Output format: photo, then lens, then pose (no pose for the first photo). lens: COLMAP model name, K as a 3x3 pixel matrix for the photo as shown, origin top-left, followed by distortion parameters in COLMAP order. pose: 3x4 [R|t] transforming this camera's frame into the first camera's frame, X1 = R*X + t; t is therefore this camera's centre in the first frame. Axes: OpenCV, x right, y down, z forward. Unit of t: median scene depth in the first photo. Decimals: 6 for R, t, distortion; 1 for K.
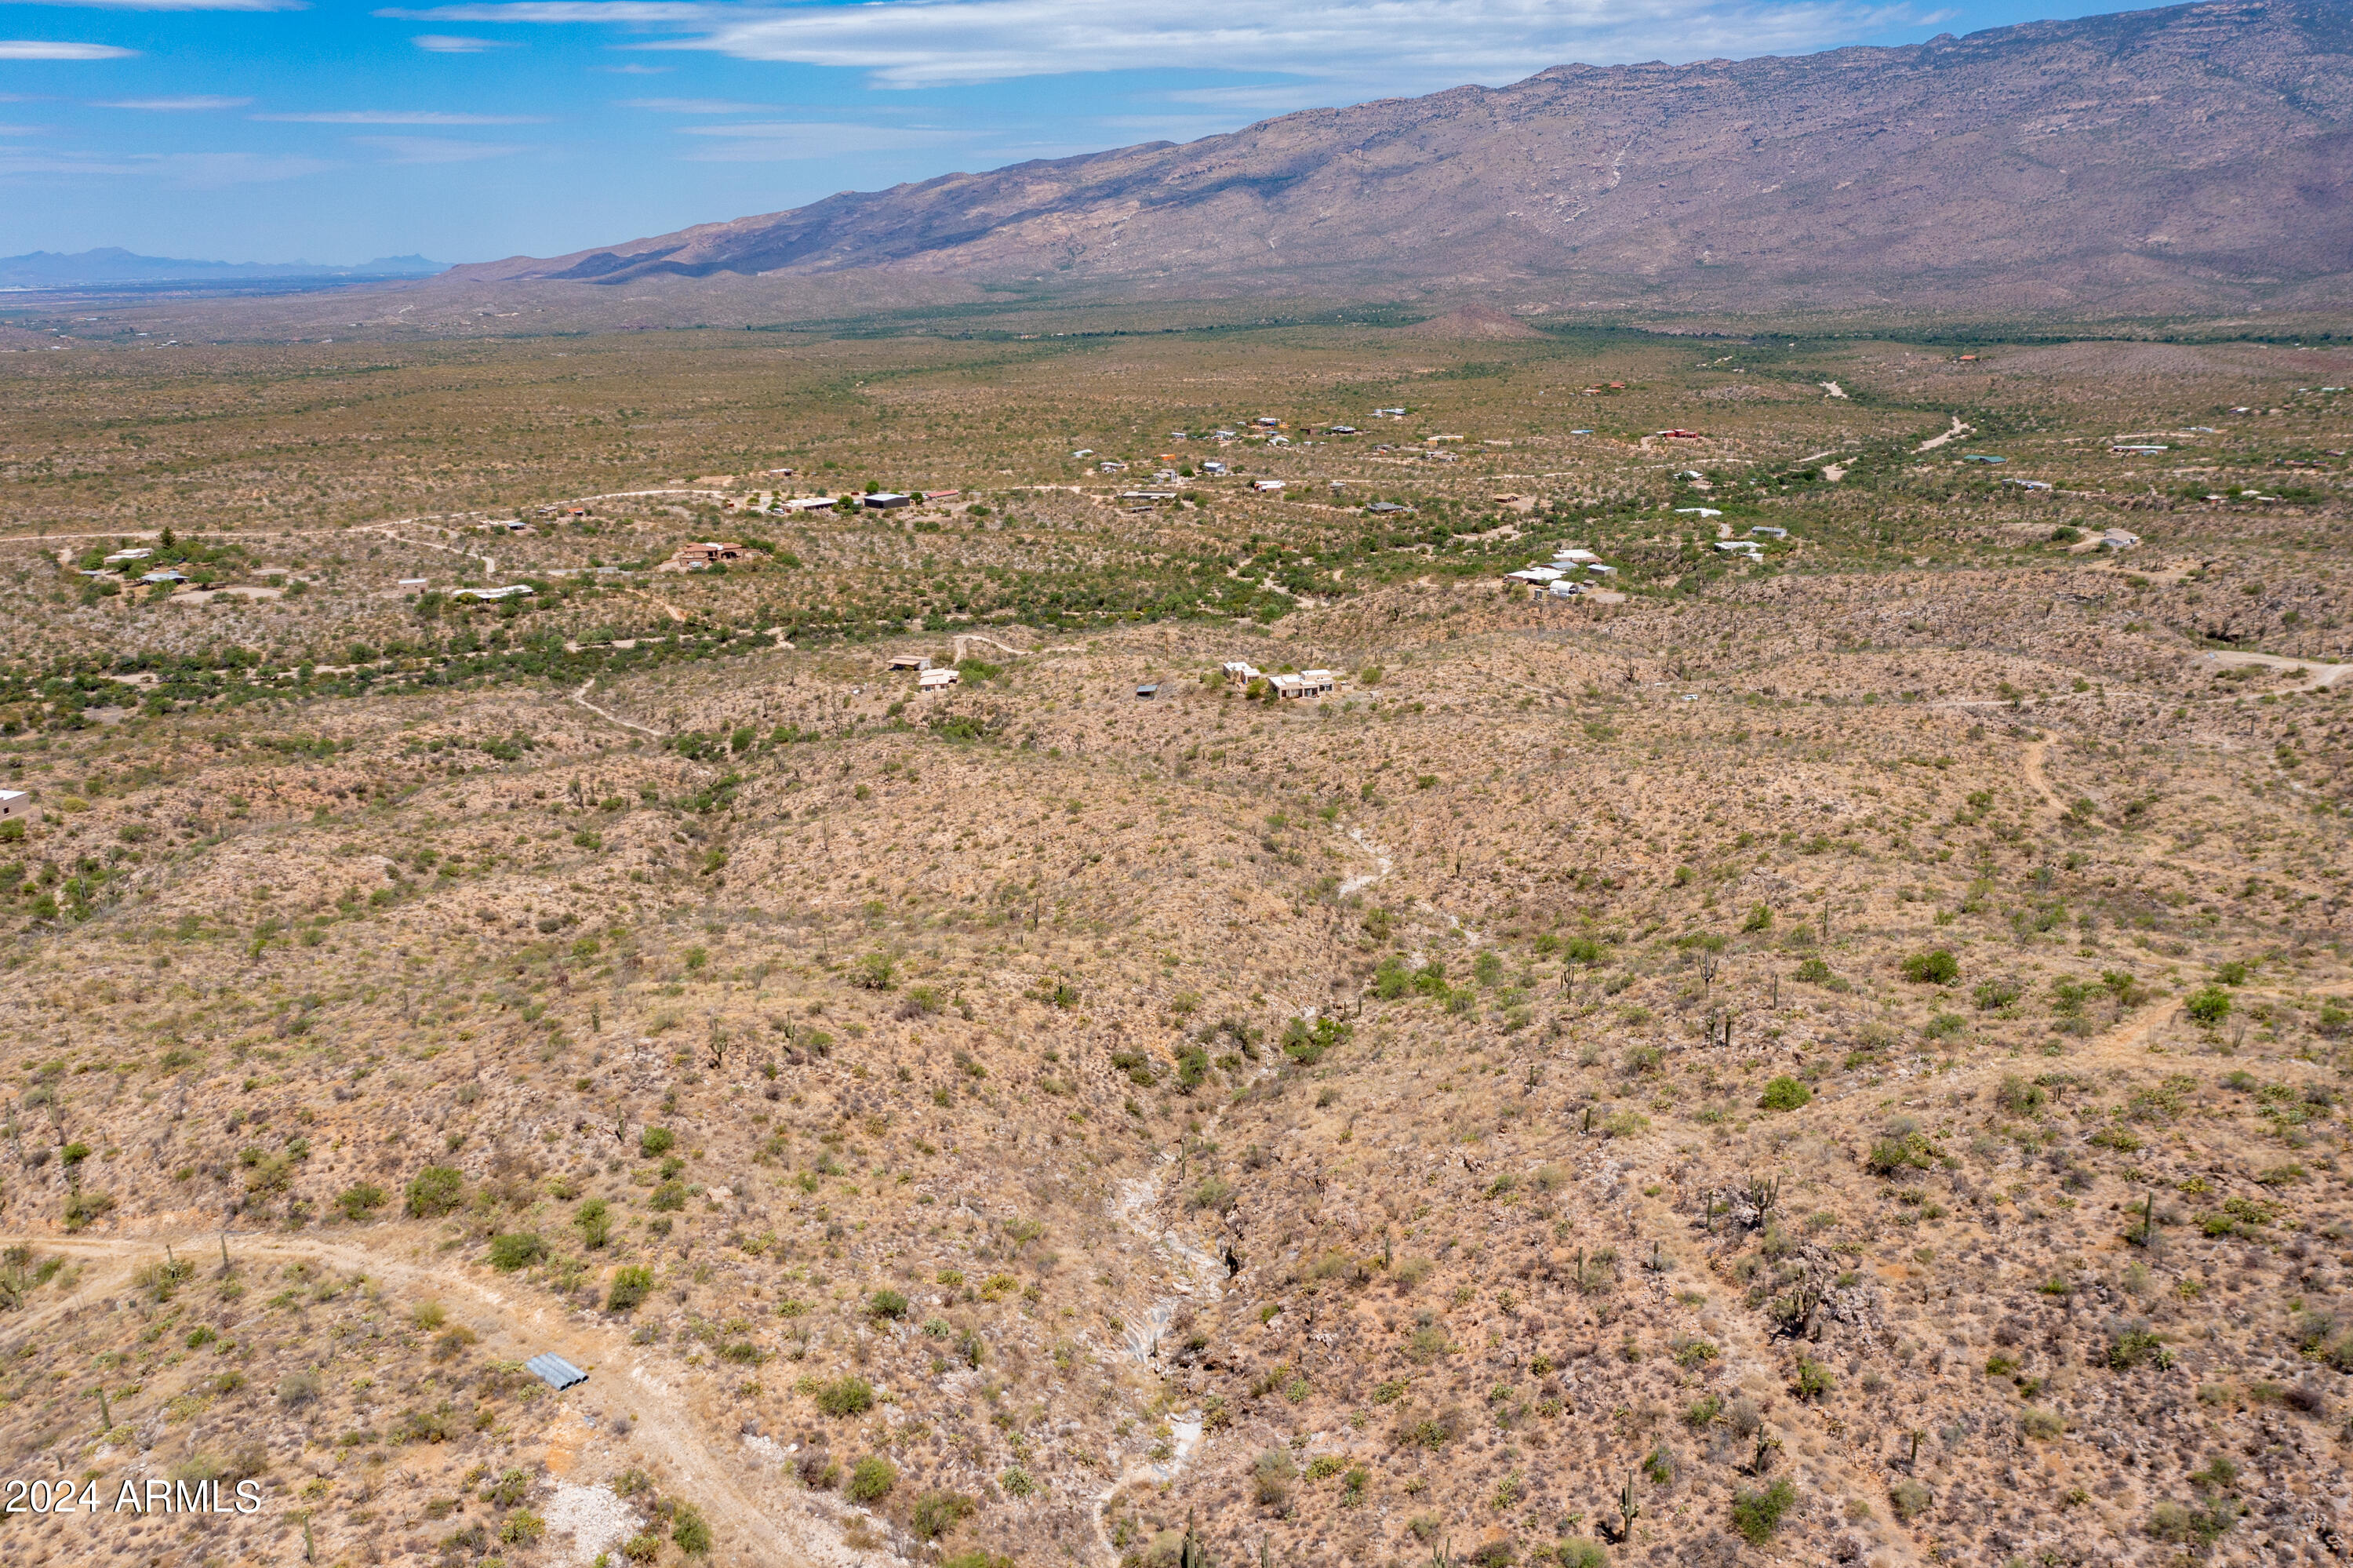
lens RADIAL K [[1857.1, 0, 1175.8], [0, 1857.1, 762.4], [0, 0, 1]] dist [-0.010219, 0.005485]
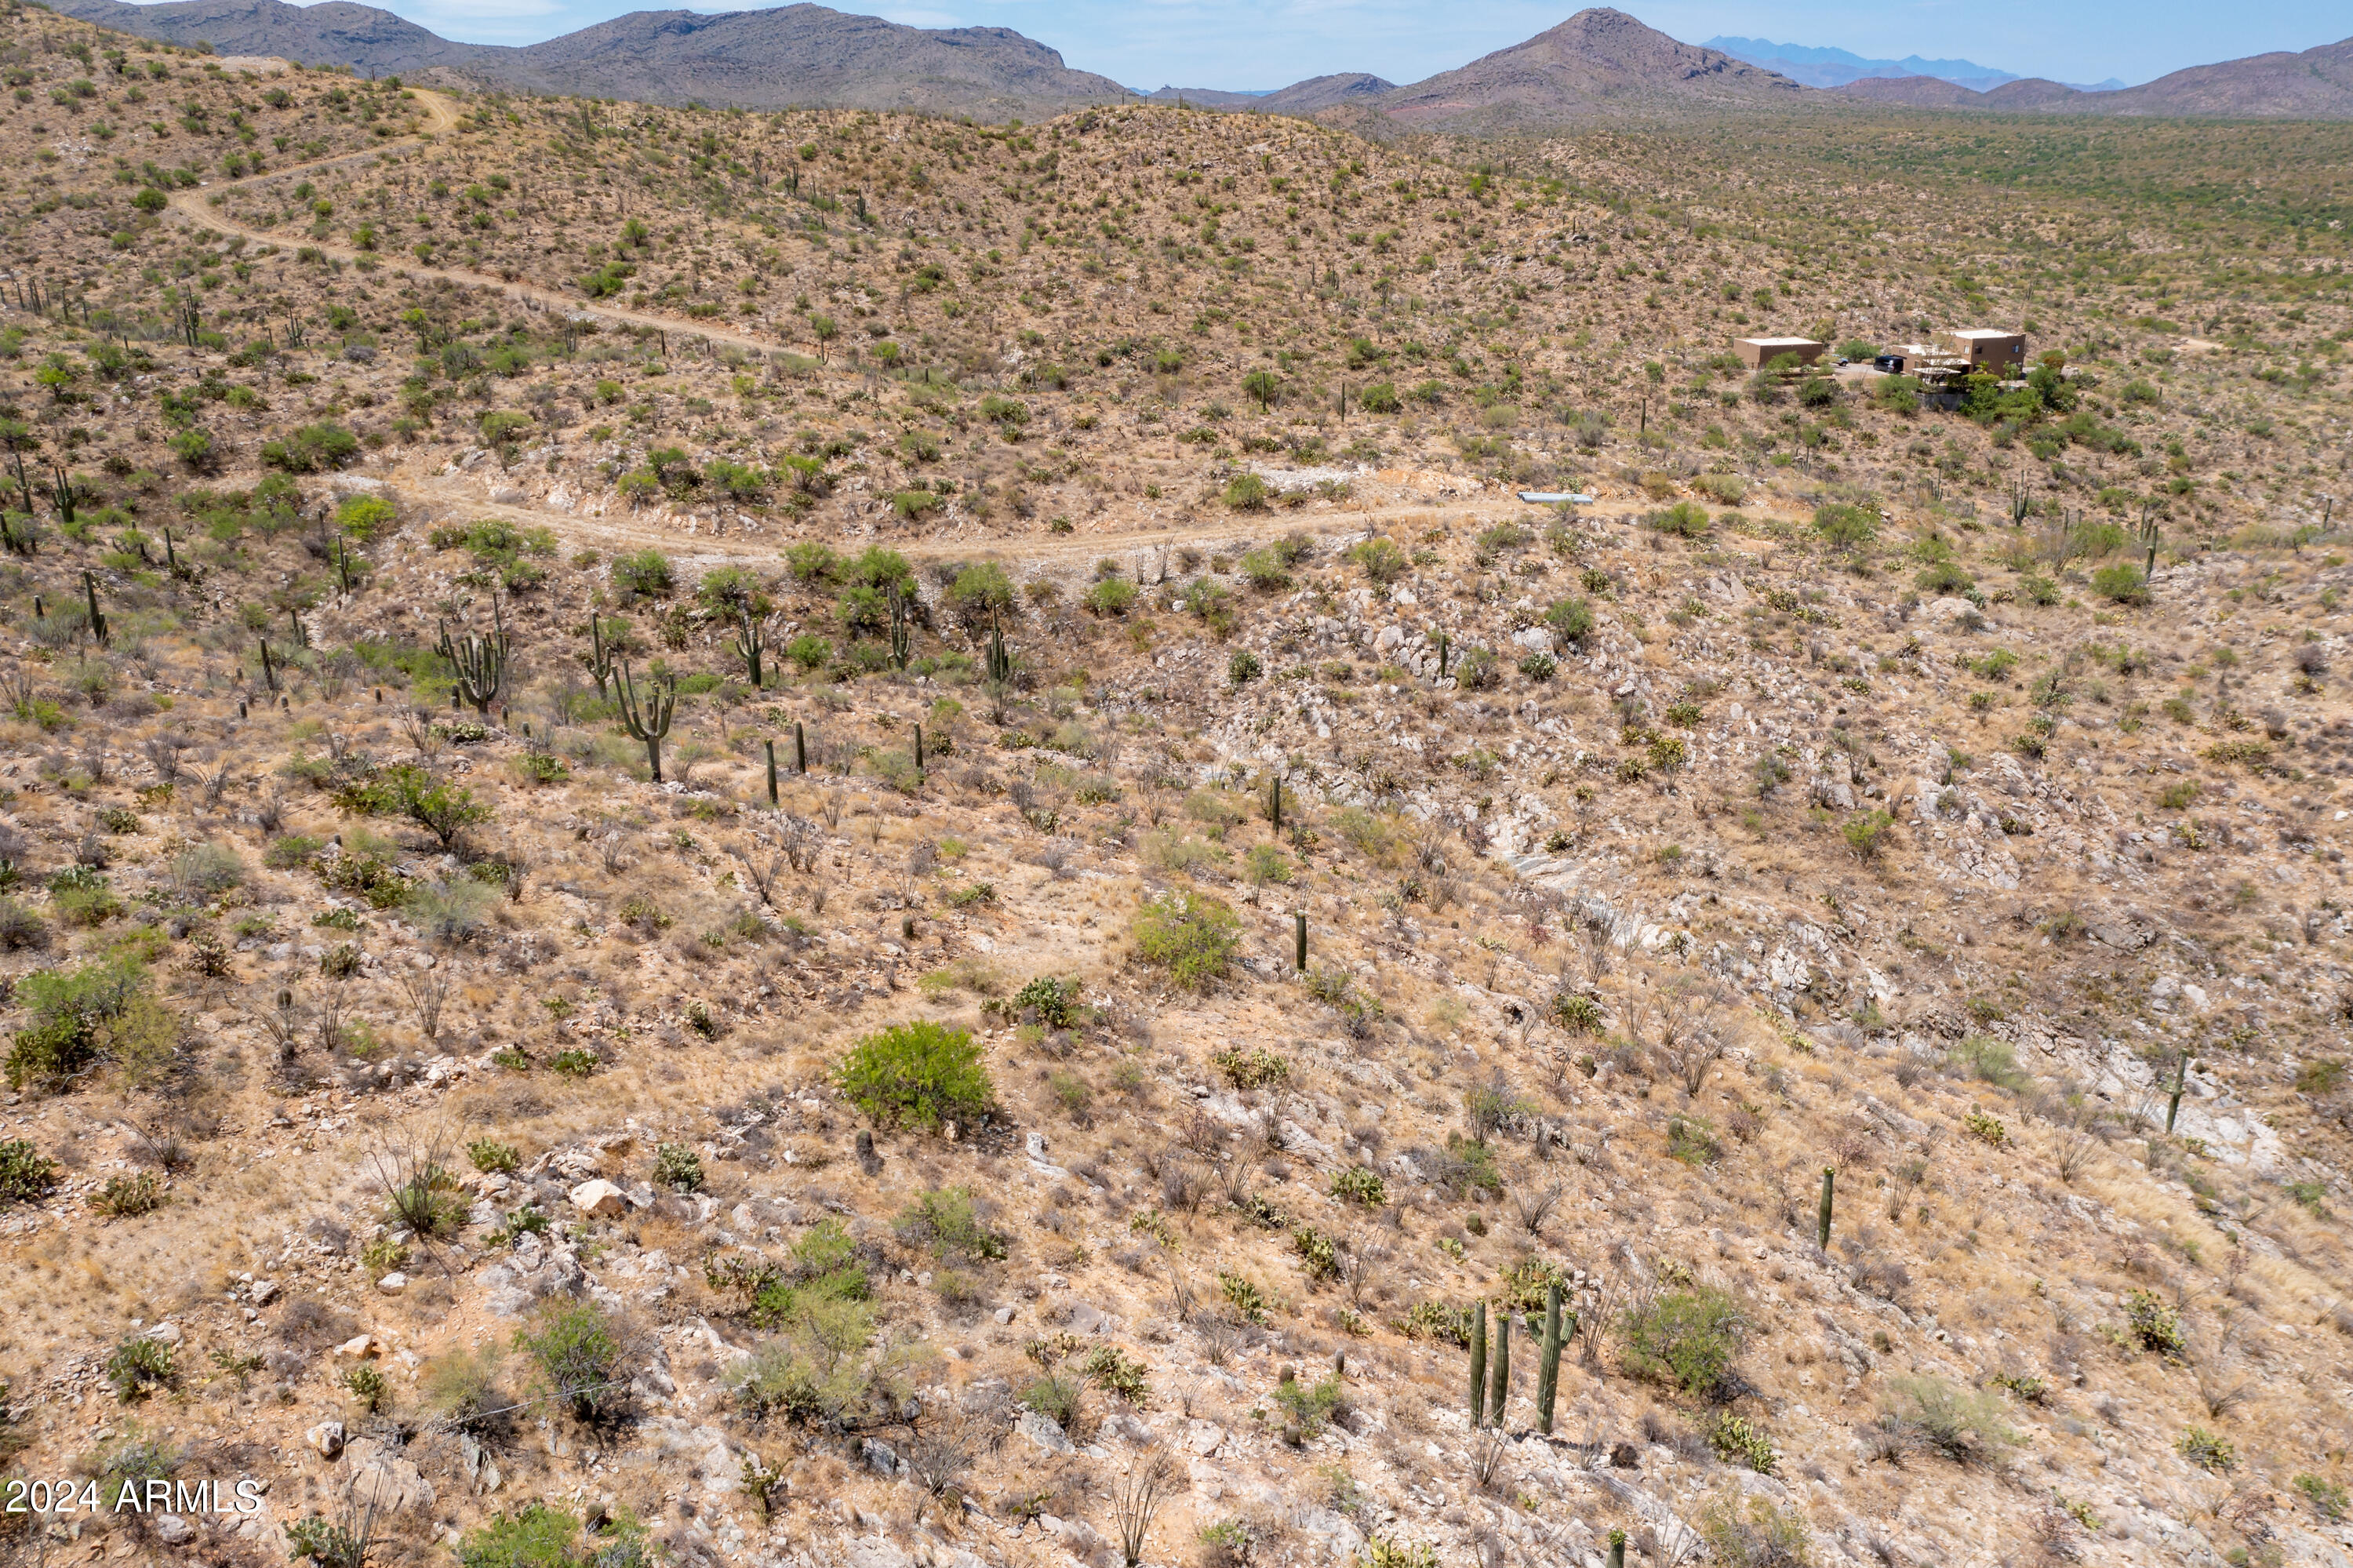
lens RADIAL K [[1857.1, 0, 1171.9], [0, 1857.1, 766.8], [0, 0, 1]] dist [-0.010219, 0.005485]
pose [[-0.618206, 0.292964, -0.729378, 0.120146], [-0.184722, 0.847804, 0.497098, -0.005942], [0.764002, 0.442042, -0.470001, 0.270344]]
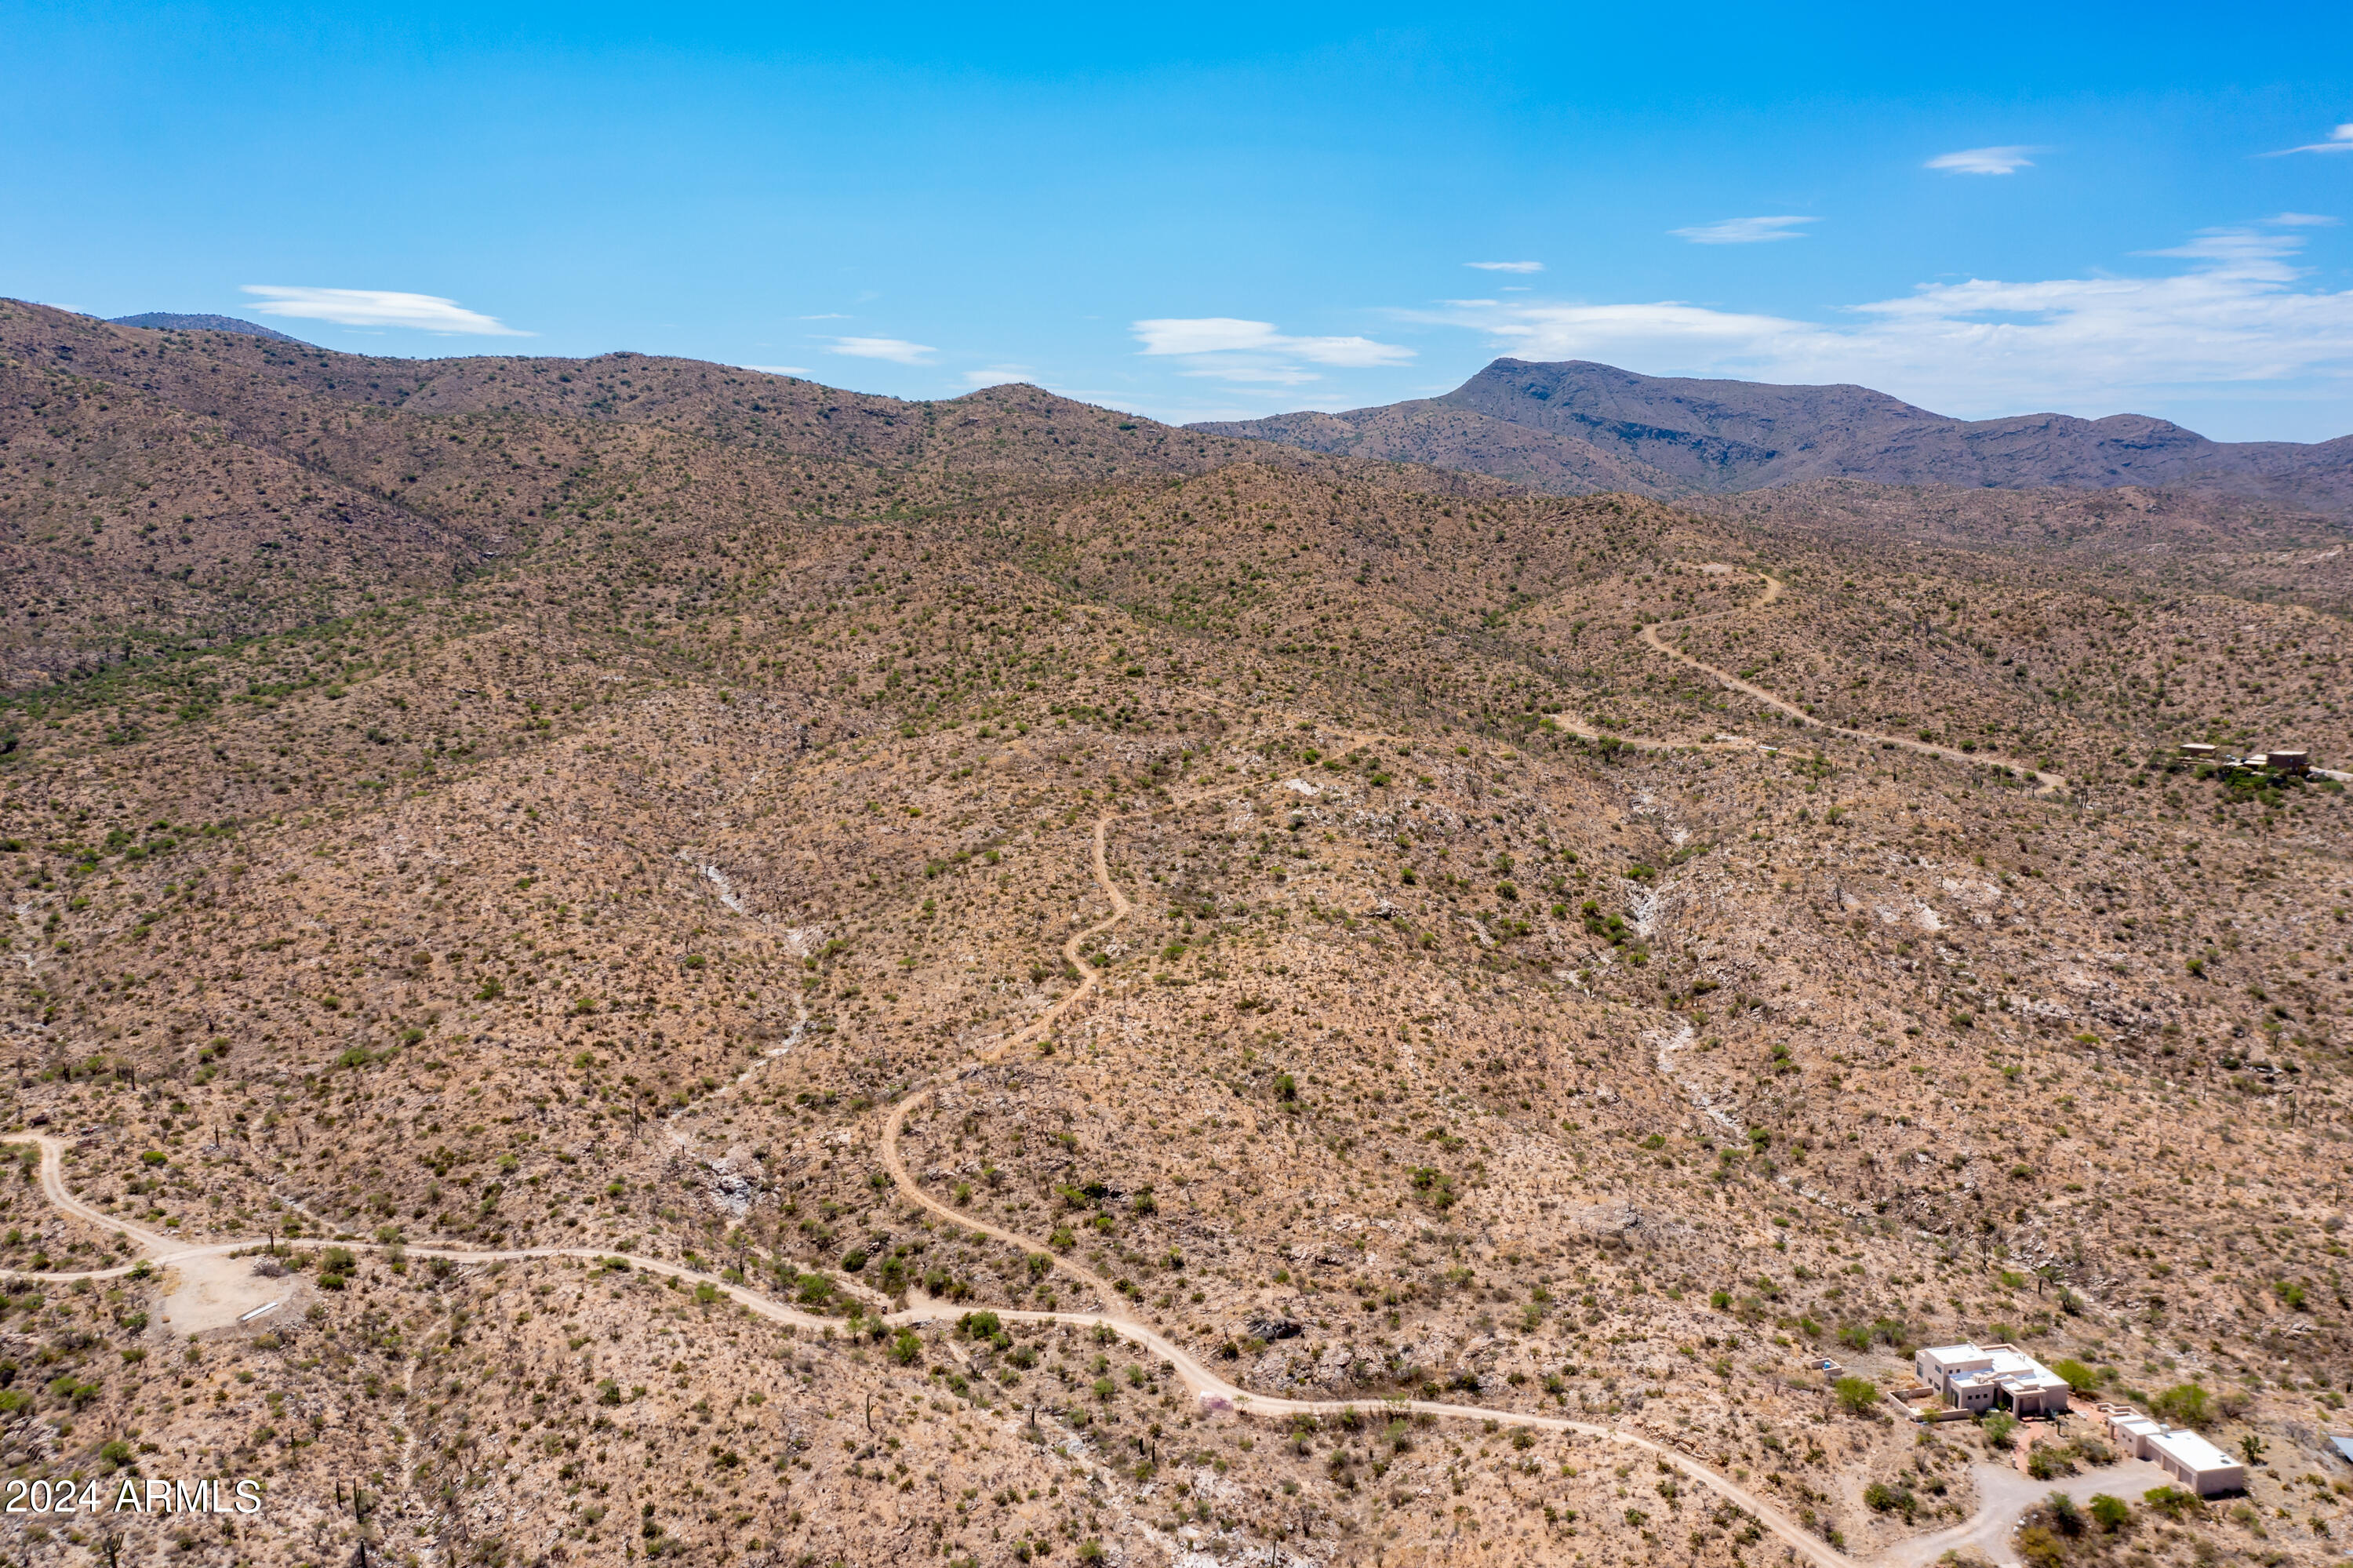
lens RADIAL K [[1857.1, 0, 1180.7], [0, 1857.1, 761.1], [0, 0, 1]] dist [-0.010219, 0.005485]
pose [[-0.999449, 0.031106, 0.011569, 0.186613], [0.033127, 0.913959, 0.404453, -0.273597], [0.002008, 0.404613, -0.914486, 0.948647]]
